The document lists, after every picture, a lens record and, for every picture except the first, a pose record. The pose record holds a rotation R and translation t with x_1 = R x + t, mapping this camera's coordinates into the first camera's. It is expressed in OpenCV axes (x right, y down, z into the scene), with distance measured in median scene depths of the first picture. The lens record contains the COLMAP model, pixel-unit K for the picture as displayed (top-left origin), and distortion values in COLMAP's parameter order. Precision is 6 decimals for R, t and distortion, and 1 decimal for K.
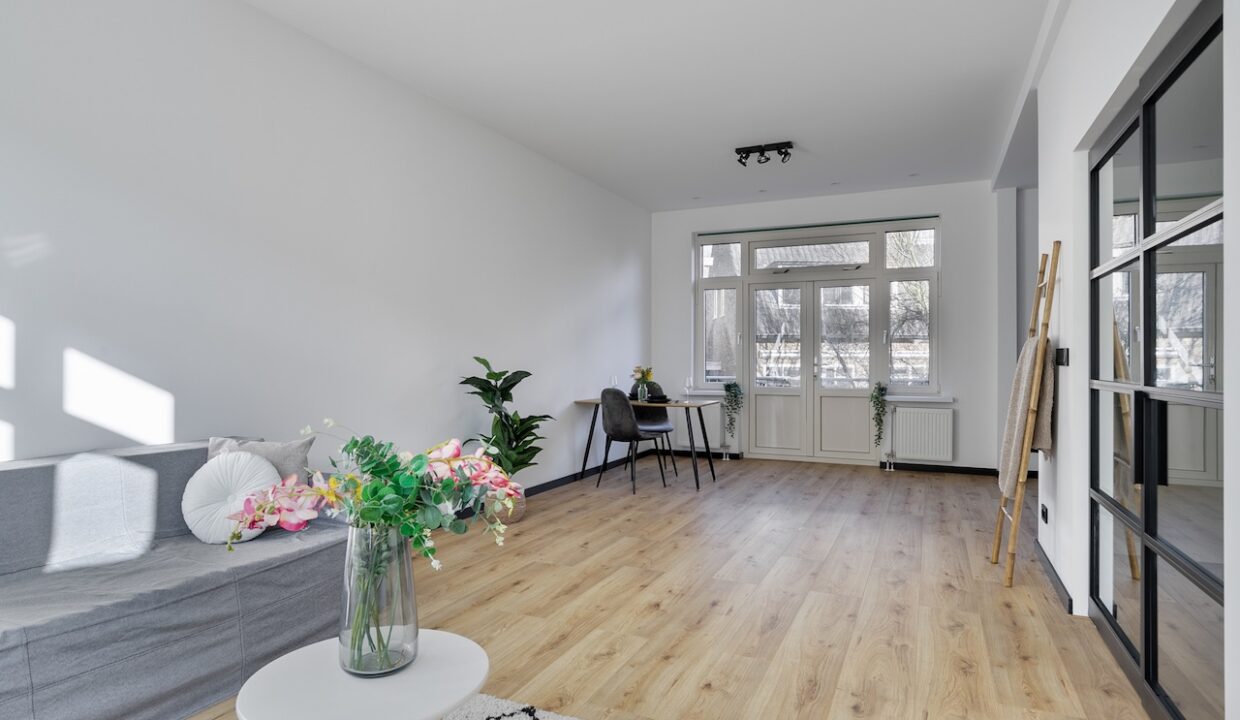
lens RADIAL K [[669.0, 0, 623.2], [0, 669.0, 360.3], [0, 0, 1]] dist [-0.003269, -0.001283]
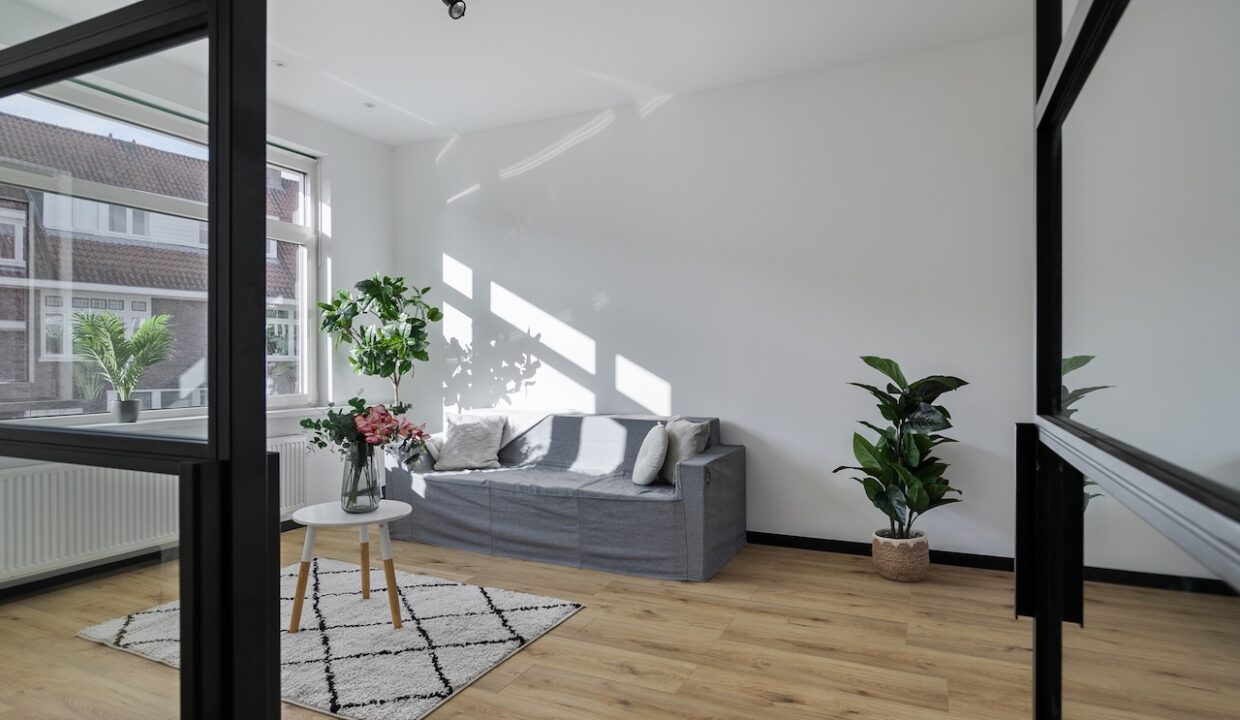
lens RADIAL K [[669.0, 0, 618.4], [0, 669.0, 357.6], [0, 0, 1]] dist [-0.003269, -0.001283]
pose [[-0.001970, -0.007028, -0.999973, 0.785576], [0.002586, 0.999972, -0.007033, 0.002013], [0.999995, -0.002600, -0.001952, 0.833968]]
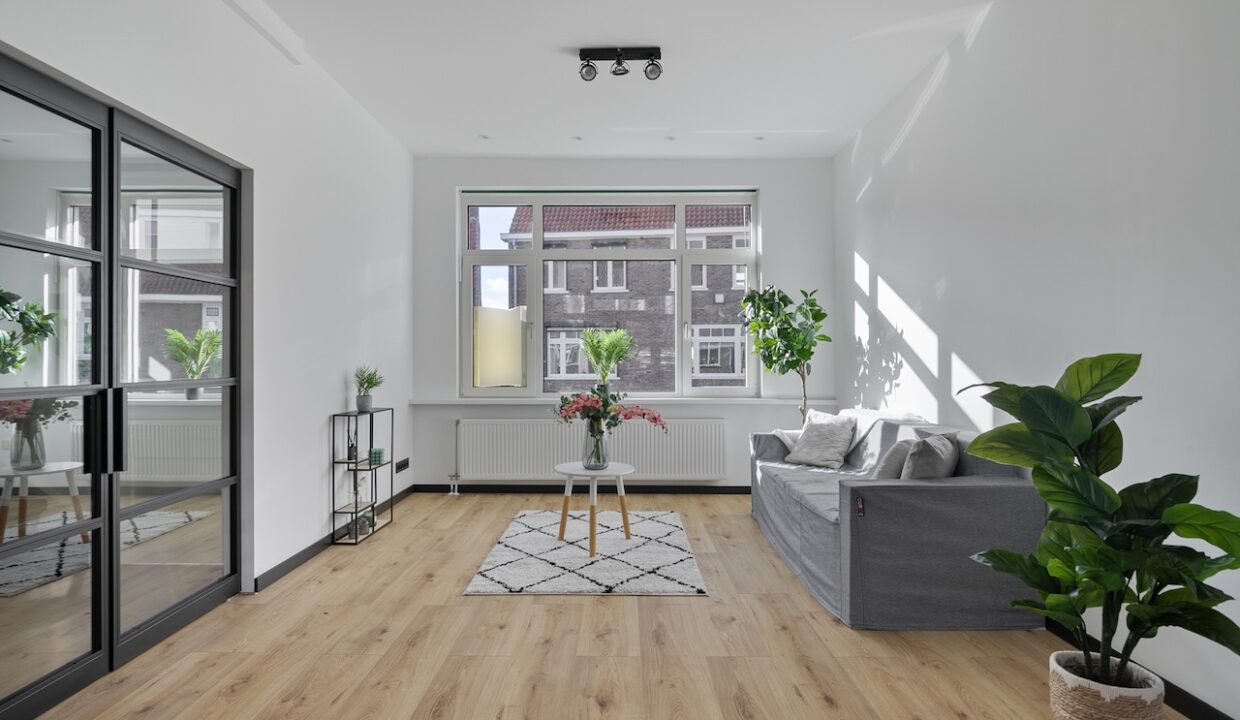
lens RADIAL K [[669.0, 0, 625.3], [0, 669.0, 354.3], [0, 0, 1]] dist [-0.003269, -0.001283]
pose [[-0.905593, -0.003189, -0.424135, 0.339304], [0.000431, 0.999964, -0.008437, -0.002524], [0.424147, -0.007823, -0.905559, 1.691190]]
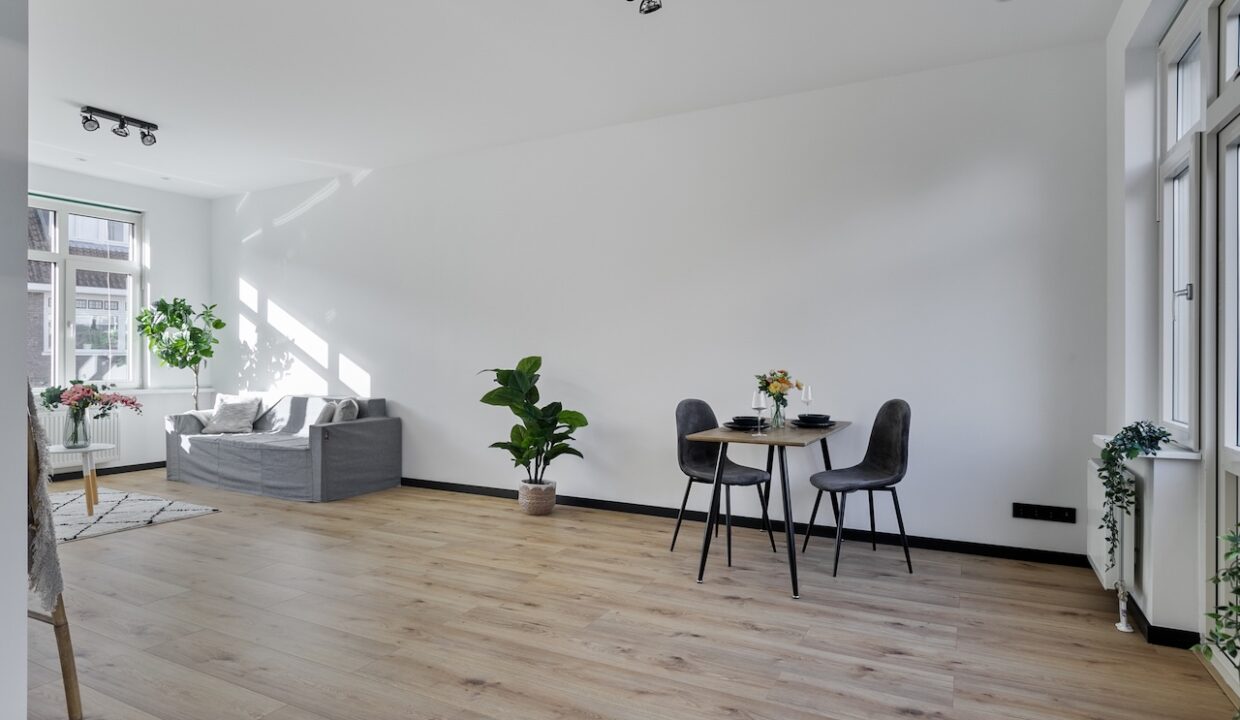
lens RADIAL K [[669.0, 0, 618.8], [0, 669.0, 349.6], [0, 0, 1]] dist [-0.003269, -0.001283]
pose [[-0.047447, -0.011576, -0.998807, 1.354475], [-0.001409, 0.999933, -0.011522, -0.004372], [0.998873, 0.000861, -0.047460, 1.826108]]
